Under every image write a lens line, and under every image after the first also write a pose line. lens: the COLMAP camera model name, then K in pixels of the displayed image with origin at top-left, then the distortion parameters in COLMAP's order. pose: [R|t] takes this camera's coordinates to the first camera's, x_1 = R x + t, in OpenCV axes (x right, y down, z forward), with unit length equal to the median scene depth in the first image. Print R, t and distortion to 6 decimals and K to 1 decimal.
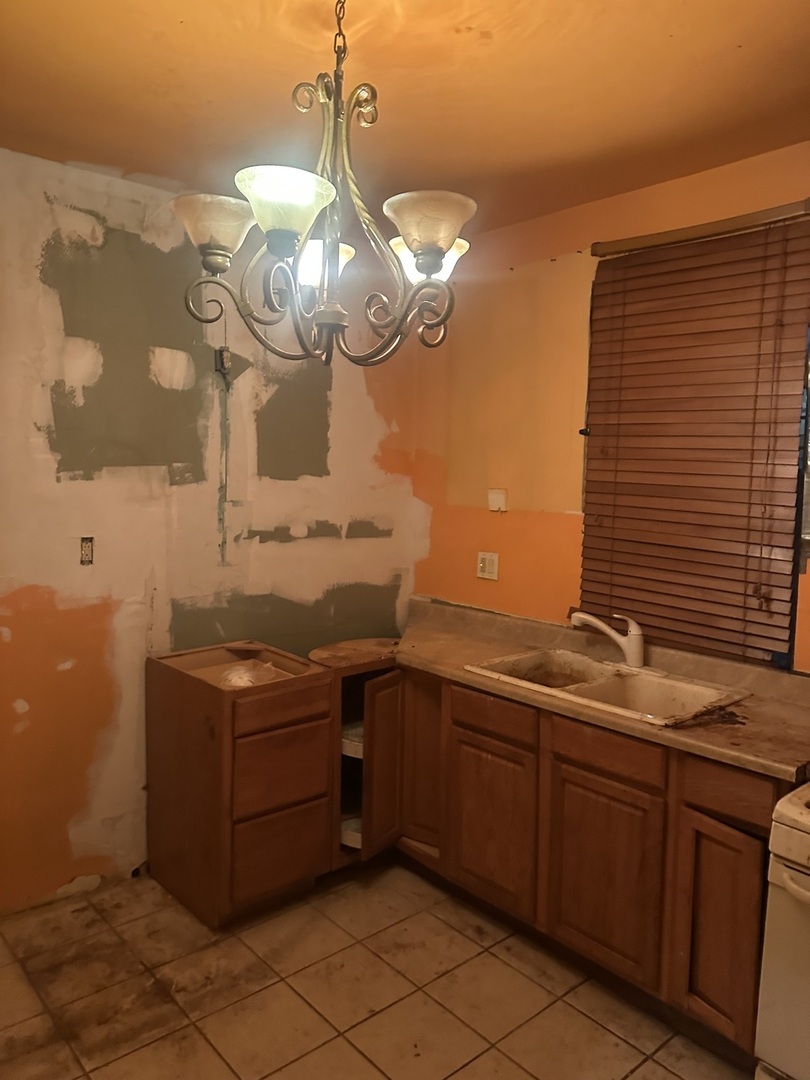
lens RADIAL K [[772.2, 0, 403.0], [0, 772.2, 536.2], [0, 0, 1]] dist [0.007674, -0.021507]
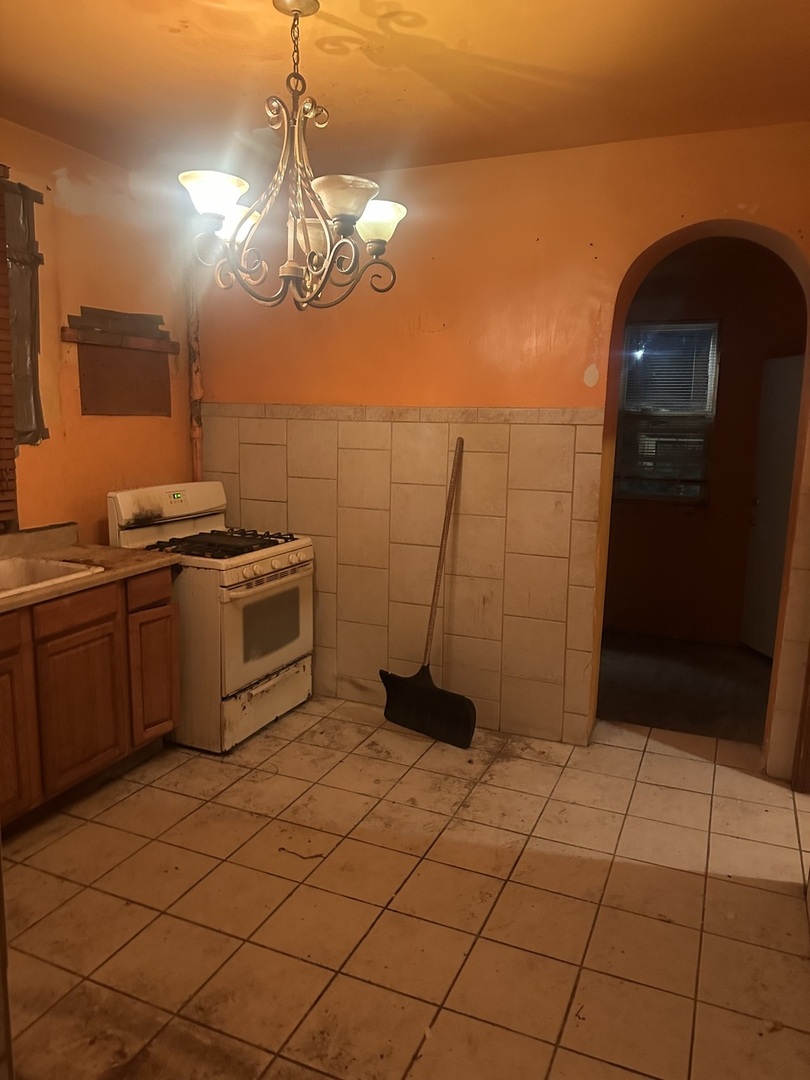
lens RADIAL K [[772.2, 0, 402.7], [0, 772.2, 540.1], [0, 0, 1]] dist [0.007674, -0.021507]
pose [[-0.420595, -0.191034, 0.886908, -1.054836], [0.046094, 0.971818, 0.231182, -0.095949], [-0.906077, 0.138115, -0.399936, 1.027168]]
